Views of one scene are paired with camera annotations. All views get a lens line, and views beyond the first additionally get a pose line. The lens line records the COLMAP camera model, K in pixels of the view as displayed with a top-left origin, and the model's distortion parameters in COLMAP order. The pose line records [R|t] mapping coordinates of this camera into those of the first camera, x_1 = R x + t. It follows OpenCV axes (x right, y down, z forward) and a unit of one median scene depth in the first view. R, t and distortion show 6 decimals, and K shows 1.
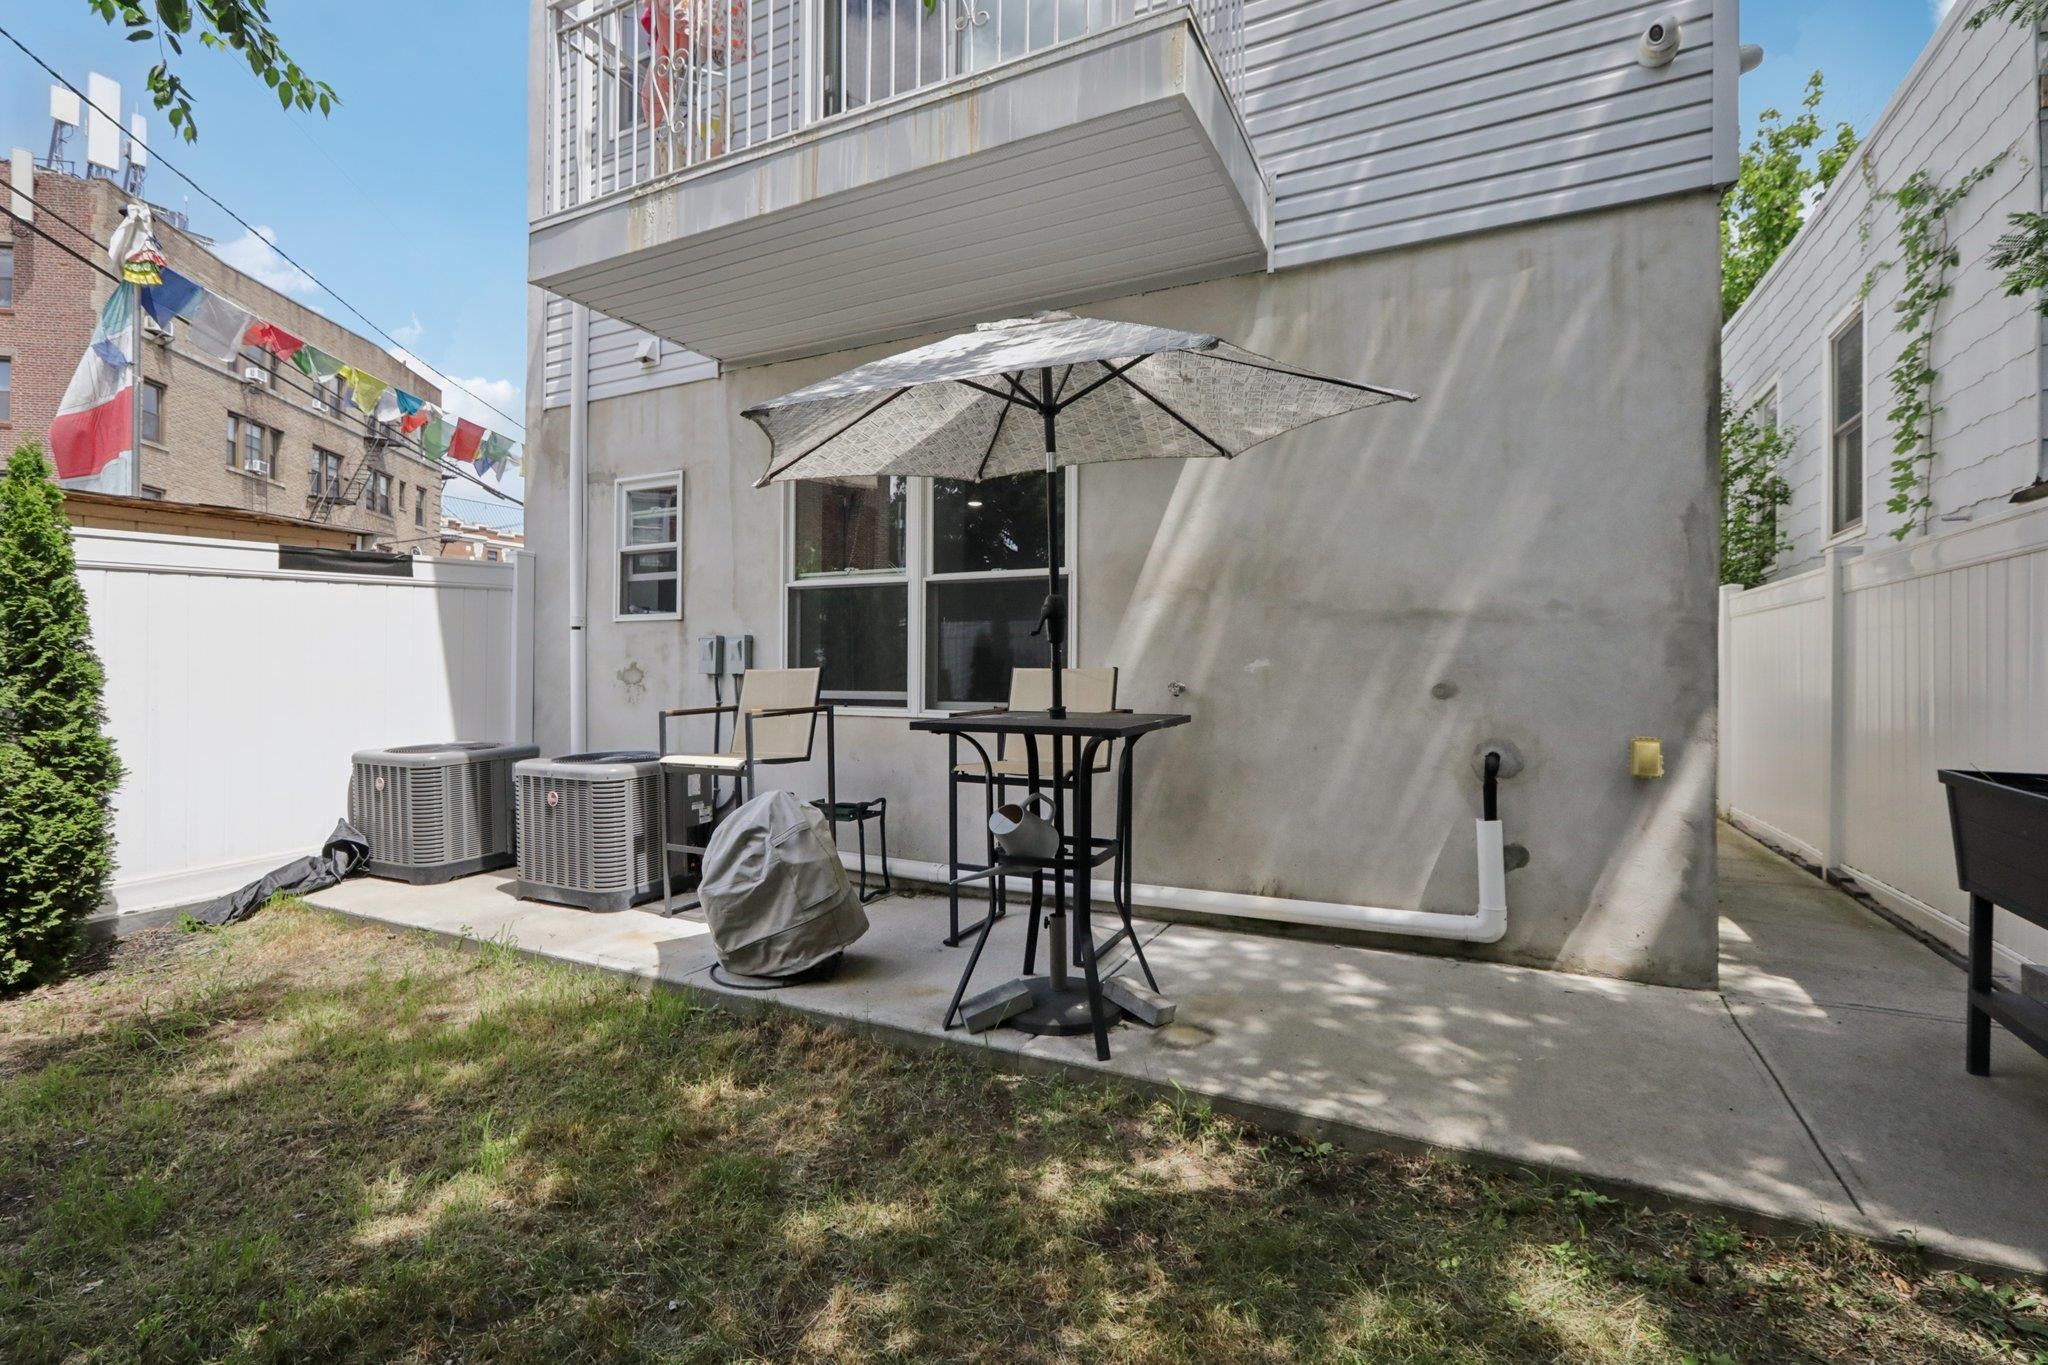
lens RADIAL K [[947.8, 0, 990.0], [0, 947.8, 667.0], [0, 0, 1]] dist [0.001204, 0.000133]
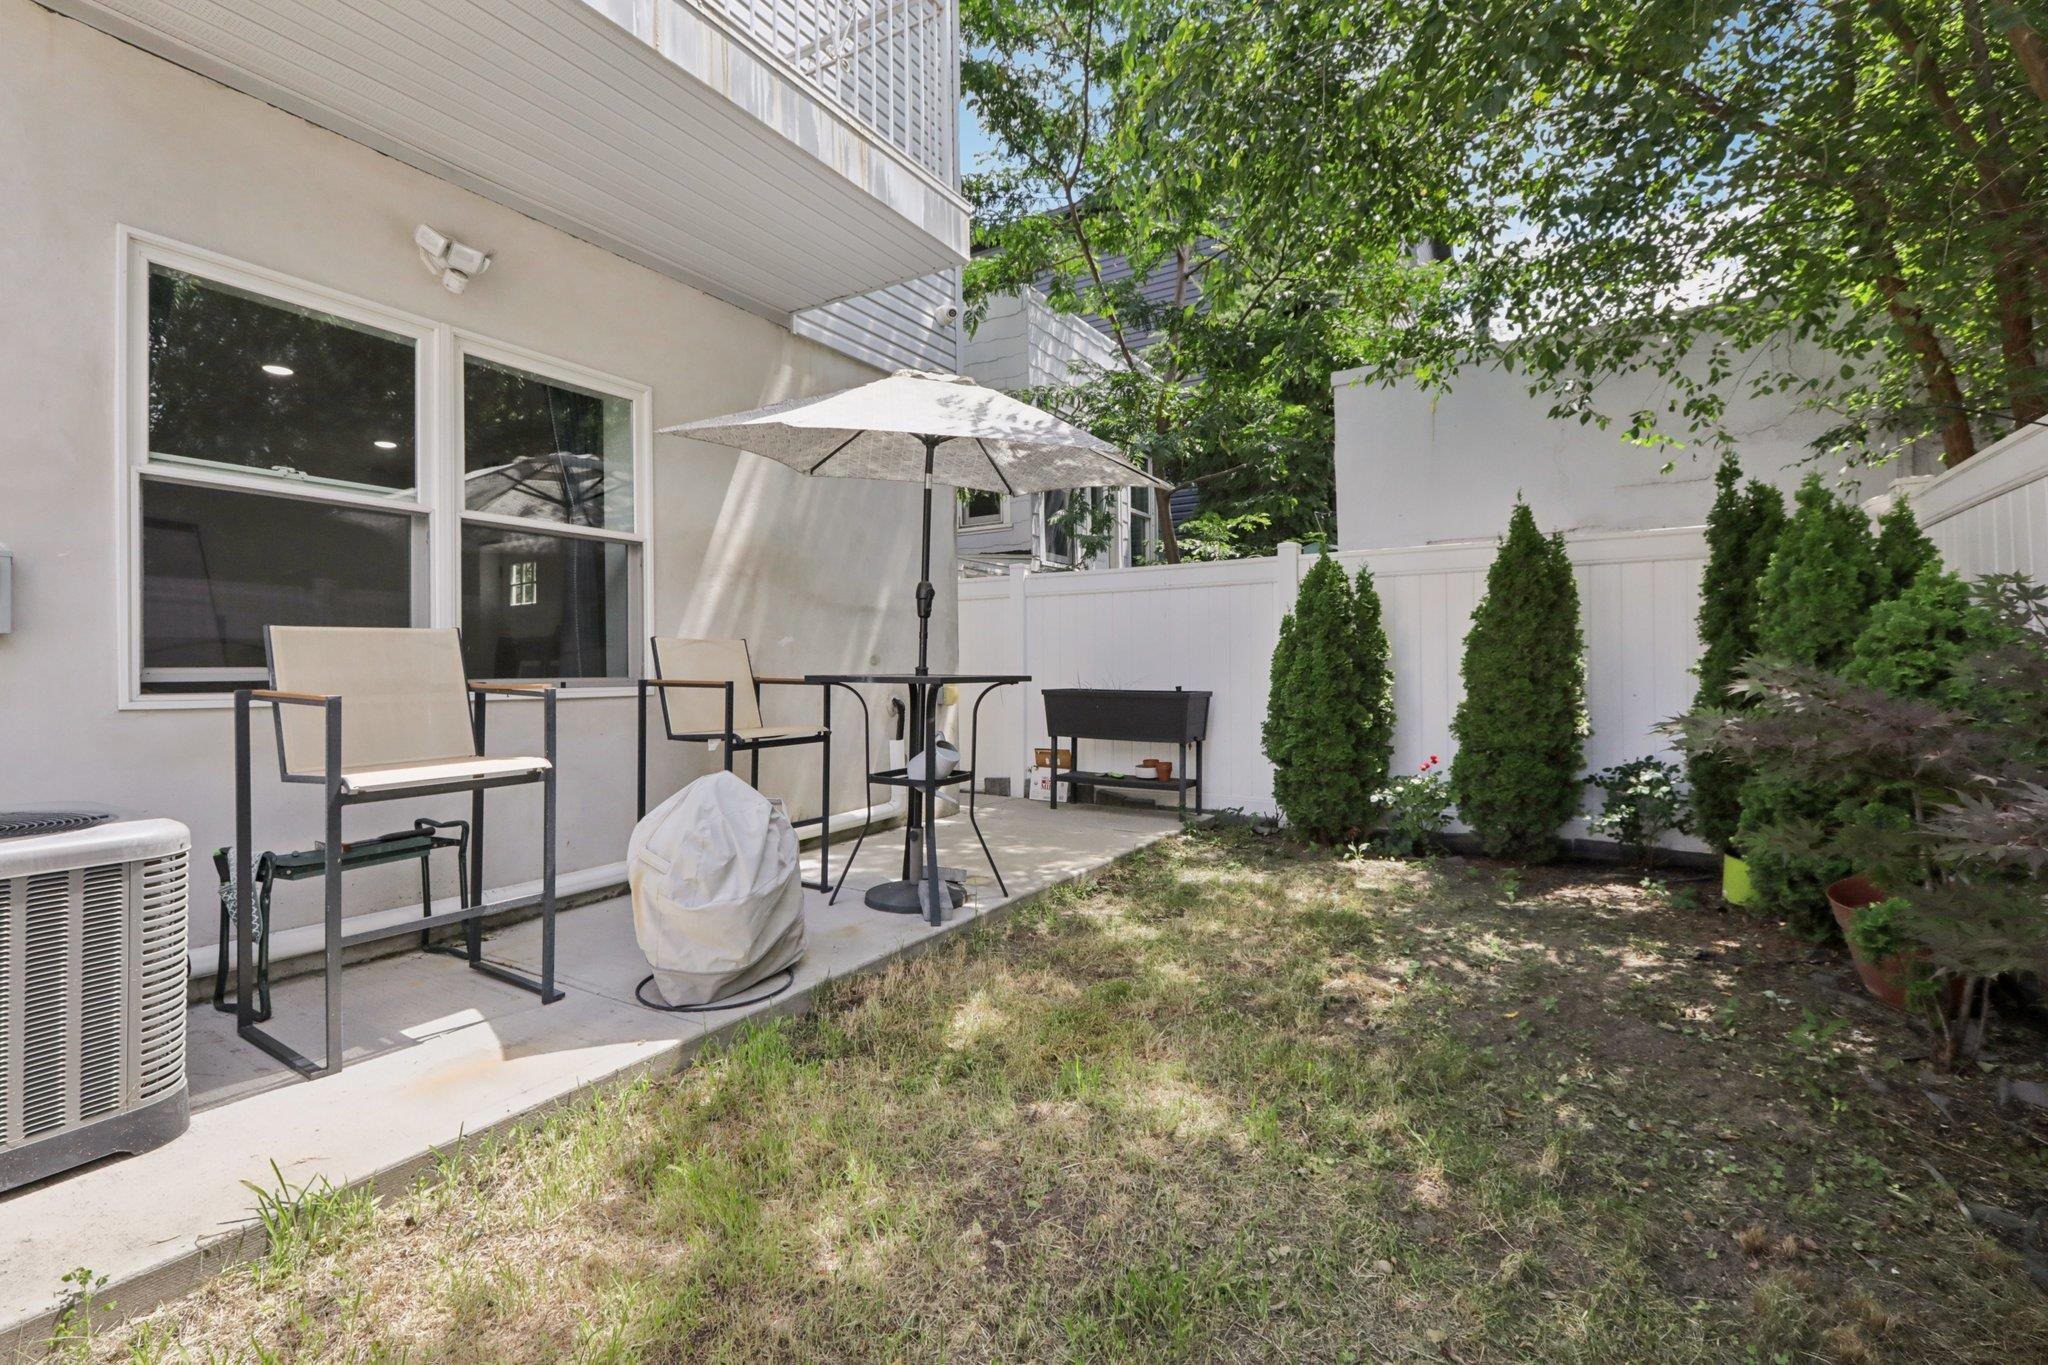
lens RADIAL K [[947.8, 0, 990.0], [0, 947.8, 667.0], [0, 0, 1]] dist [0.001204, 0.000133]
pose [[0.068823, -0.006649, 0.997607, -0.990295], [-0.001786, 0.999975, 0.006788, 0.024235], [-0.997627, -0.002249, 0.068810, 0.663511]]
